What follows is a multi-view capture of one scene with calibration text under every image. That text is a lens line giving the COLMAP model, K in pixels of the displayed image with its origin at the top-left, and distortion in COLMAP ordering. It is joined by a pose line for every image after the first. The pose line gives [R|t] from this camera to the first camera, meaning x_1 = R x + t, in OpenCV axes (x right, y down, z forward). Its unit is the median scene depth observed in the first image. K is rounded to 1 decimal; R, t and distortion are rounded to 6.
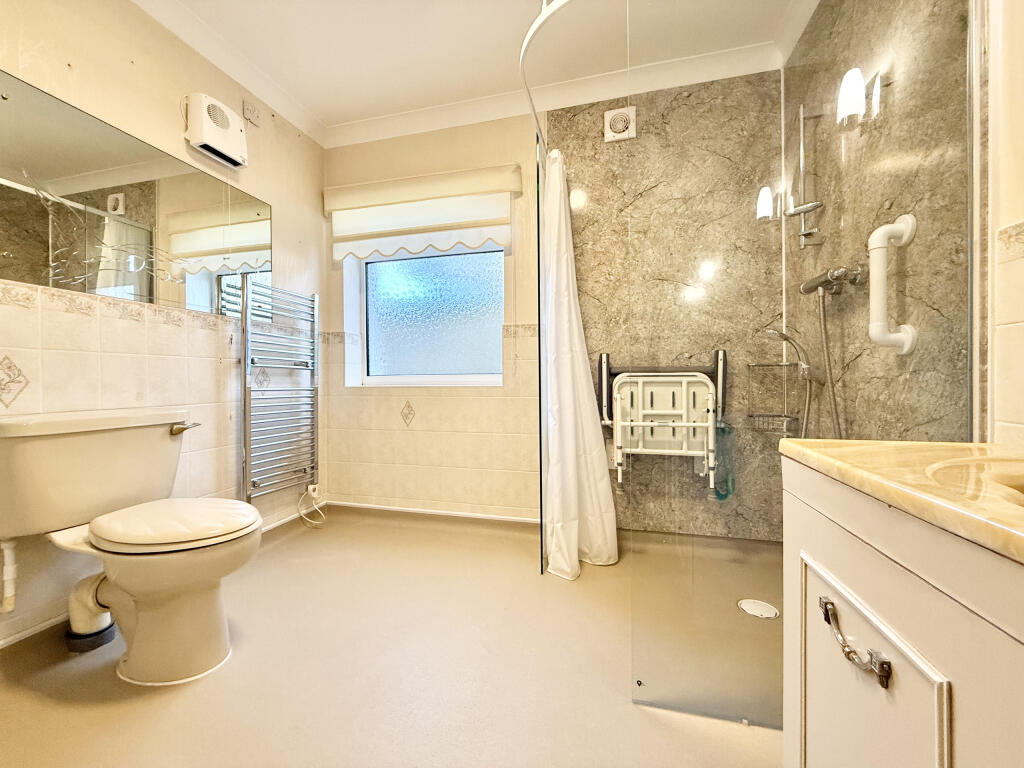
lens RADIAL K [[405.2, 0, 511.7], [0, 405.2, 384.4], [0, 0, 1]] dist [0.000086, 0.000055]
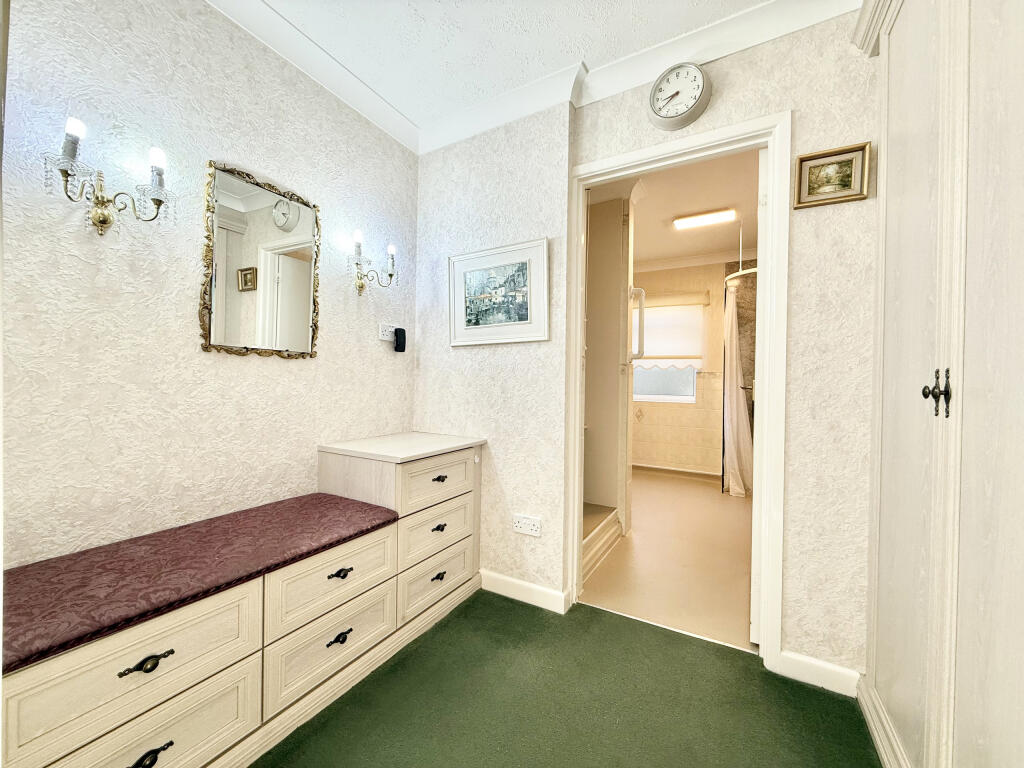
lens RADIAL K [[405.2, 0, 512.3], [0, 405.2, 383.8], [0, 0, 1]] dist [0.000086, 0.000055]
pose [[0.964774, 0.021144, -0.262228, -0.359950], [-0.021190, 0.999772, 0.002656, -0.075184], [0.262224, 0.002994, 0.965002, -1.093782]]
